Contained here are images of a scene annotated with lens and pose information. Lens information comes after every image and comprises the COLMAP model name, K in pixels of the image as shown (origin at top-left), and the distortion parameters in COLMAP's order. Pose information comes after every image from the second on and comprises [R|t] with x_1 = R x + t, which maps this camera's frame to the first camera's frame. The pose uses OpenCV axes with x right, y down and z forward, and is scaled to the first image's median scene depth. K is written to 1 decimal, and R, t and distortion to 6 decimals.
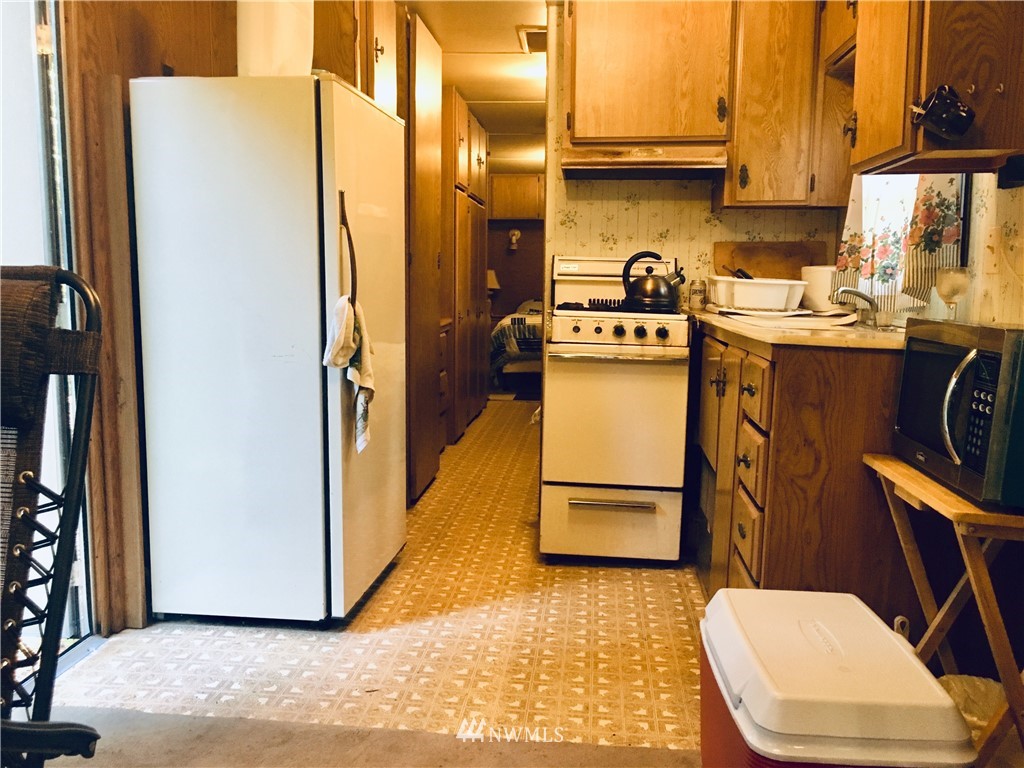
lens RADIAL K [[899.5, 0, 512.0], [0, 899.5, 384.0], [0, 0, 1]] dist [0.071244, -0.084463]
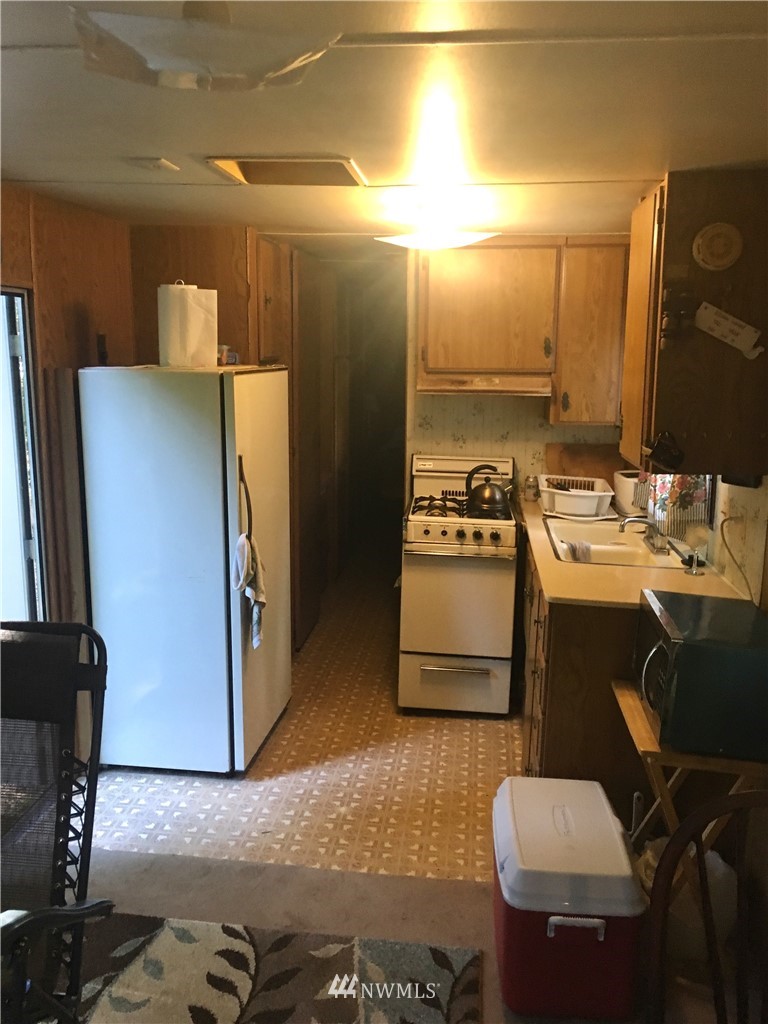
lens RADIAL K [[899.5, 0, 384.0], [0, 899.5, 512.0], [0, 0, 1]] dist [0.071244, -0.084463]
pose [[0.999863, 0.001548, -0.016491, 0.039699], [-0.000522, 0.998076, 0.061997, -0.198736], [0.016556, -0.061980, 0.997940, -0.290538]]
